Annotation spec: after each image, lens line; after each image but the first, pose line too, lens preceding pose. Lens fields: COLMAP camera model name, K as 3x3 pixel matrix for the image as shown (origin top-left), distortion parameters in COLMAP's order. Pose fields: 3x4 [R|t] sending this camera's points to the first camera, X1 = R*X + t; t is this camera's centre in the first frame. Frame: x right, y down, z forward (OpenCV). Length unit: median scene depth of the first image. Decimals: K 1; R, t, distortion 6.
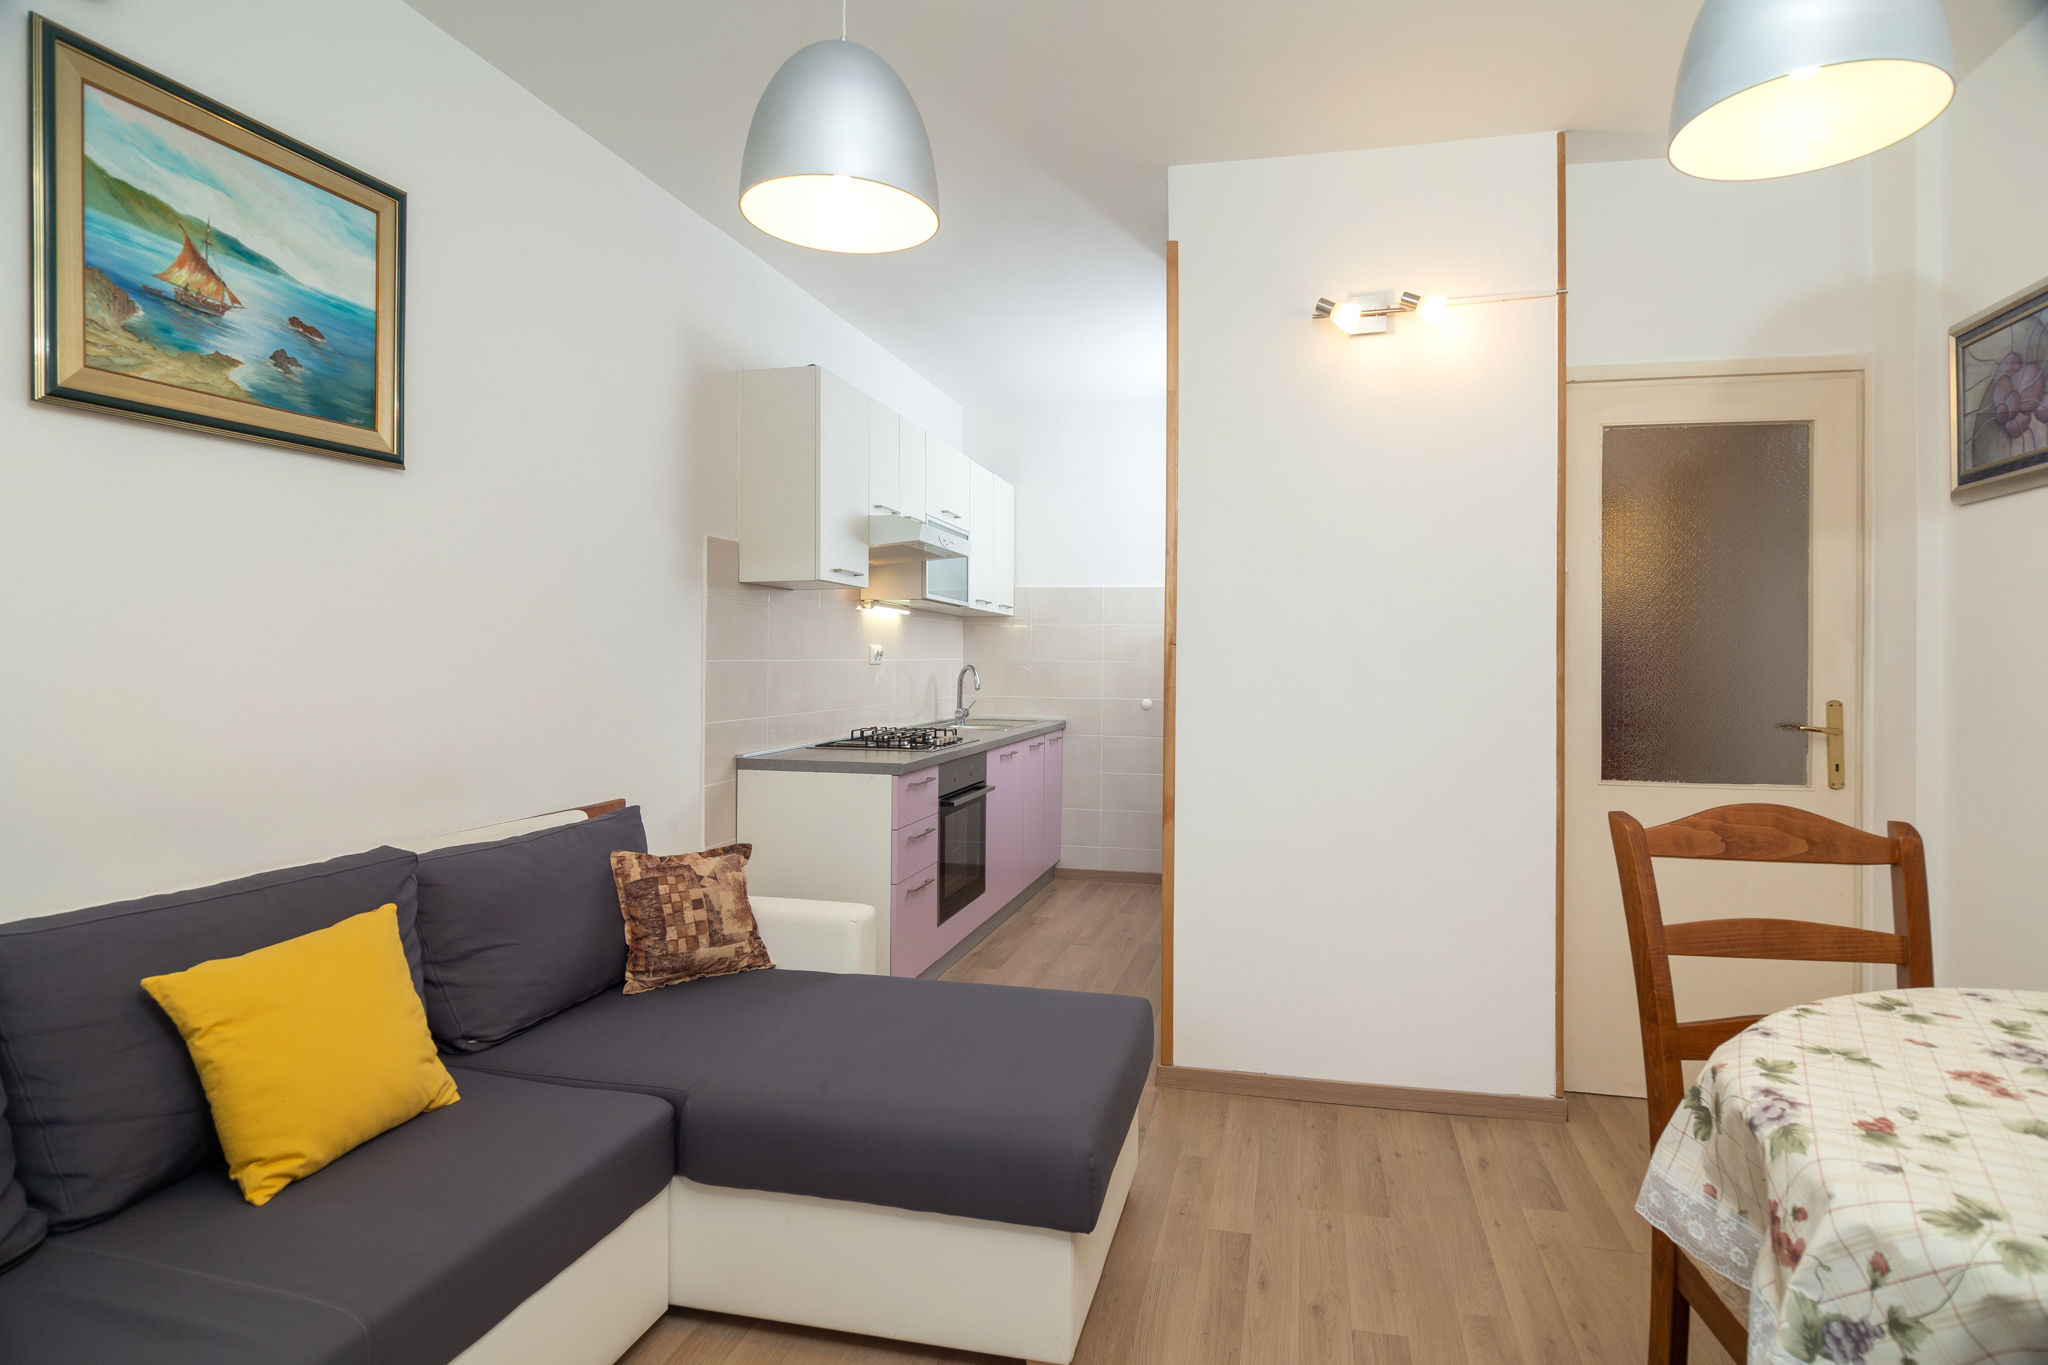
lens RADIAL K [[1169.2, 0, 1033.4], [0, 1169.2, 671.7], [0, 0, 1]] dist [-0.007082, -0.003330]
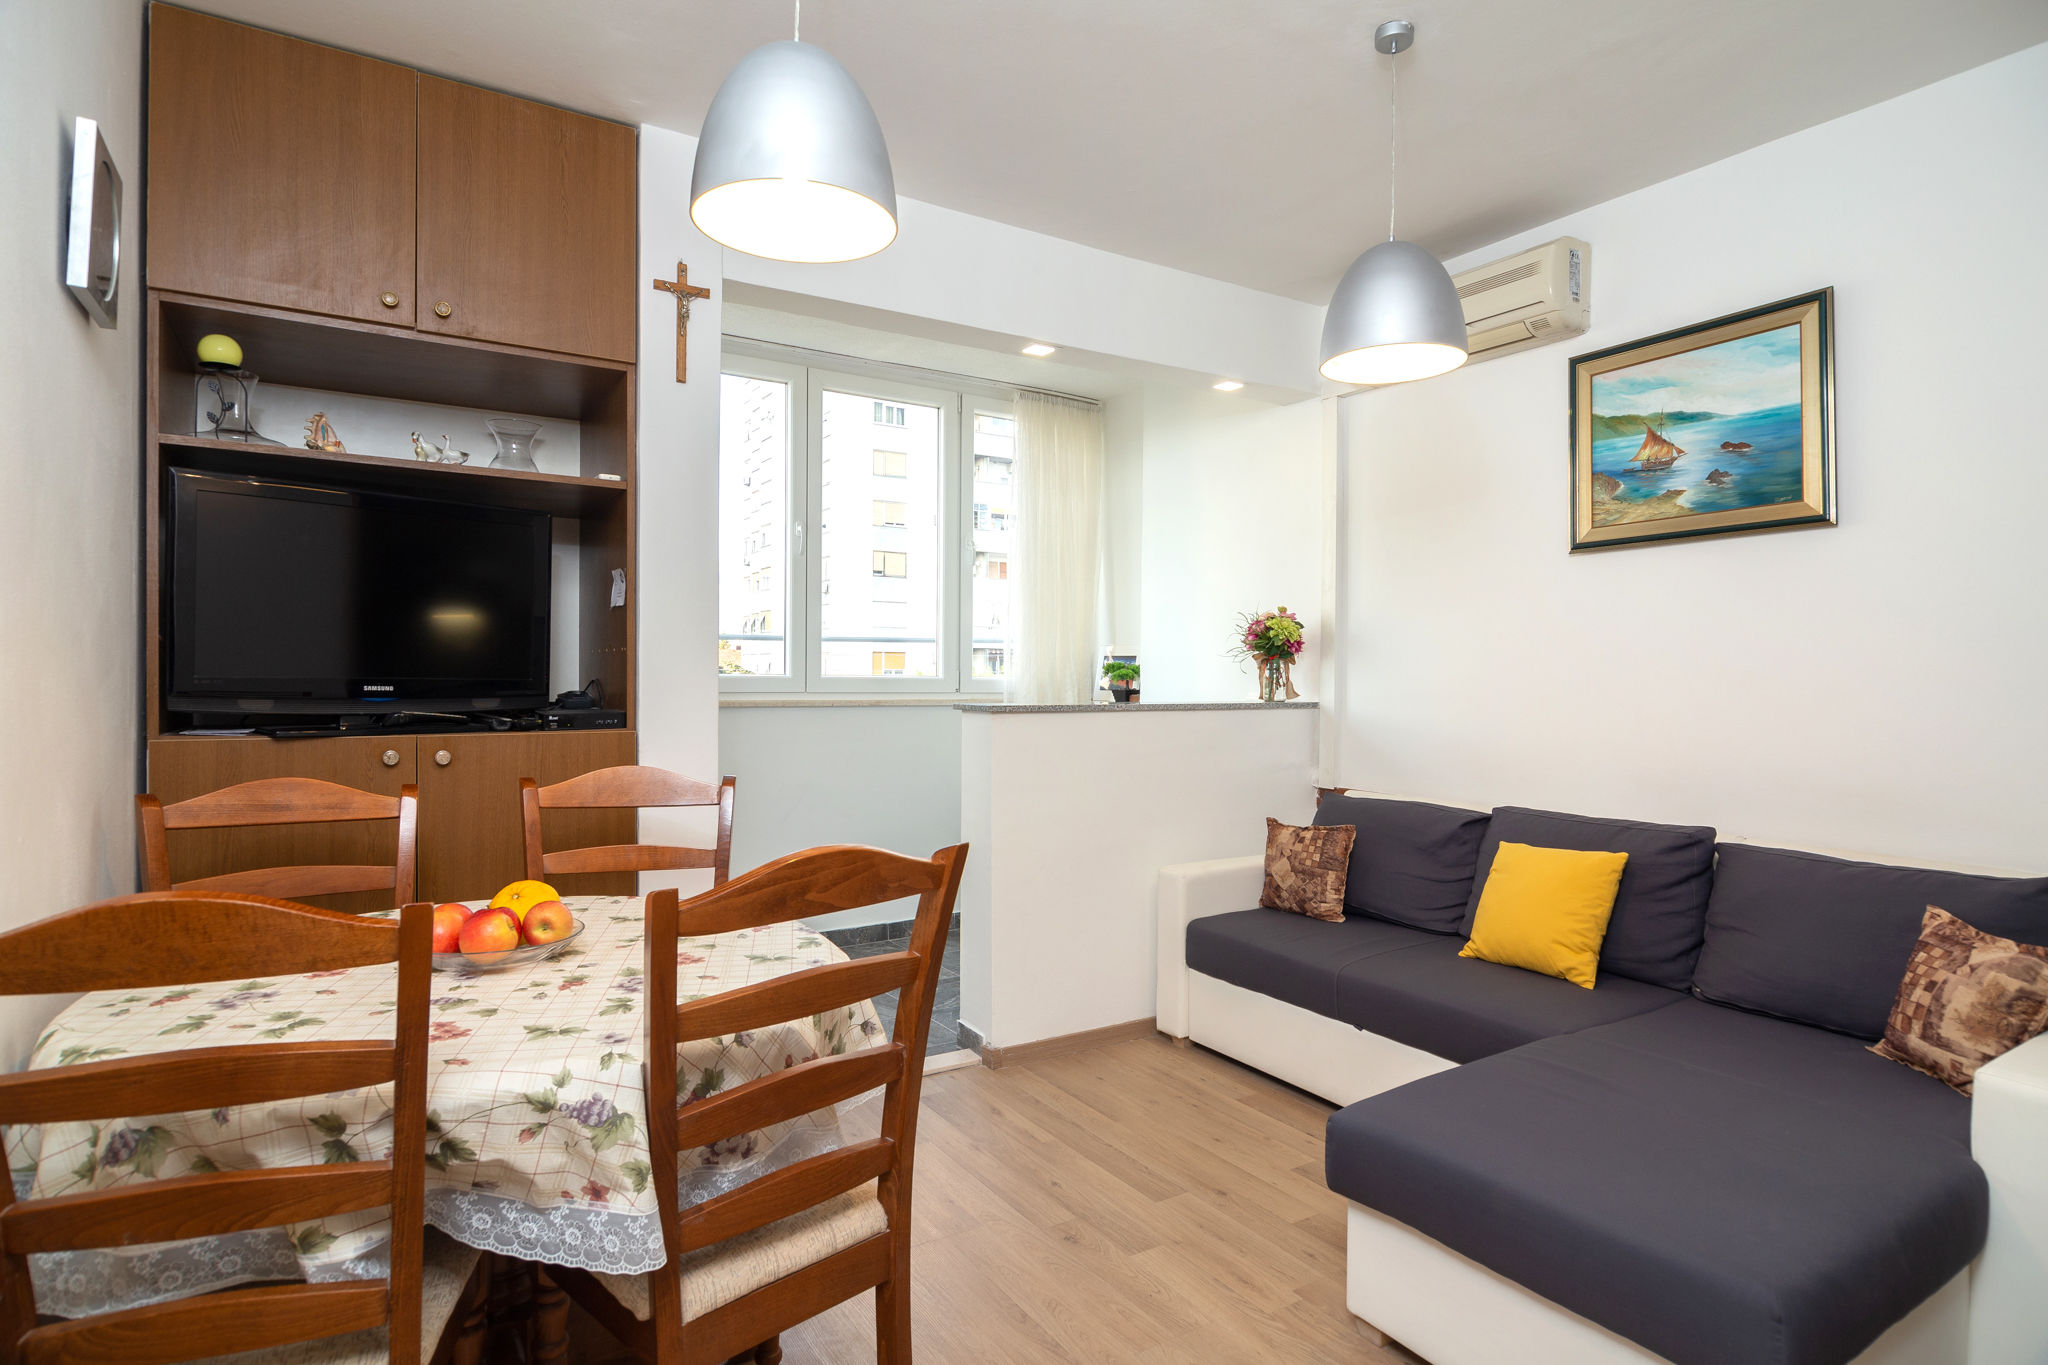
lens RADIAL K [[1169.2, 0, 1057.8], [0, 1169.2, 672.6], [0, 0, 1]] dist [-0.007082, -0.003330]
pose [[-0.700877, -0.006022, -0.713257, 0.961228], [-0.012678, 0.999912, 0.004015, -0.025539], [0.713169, 0.011857, -0.700891, 1.475744]]
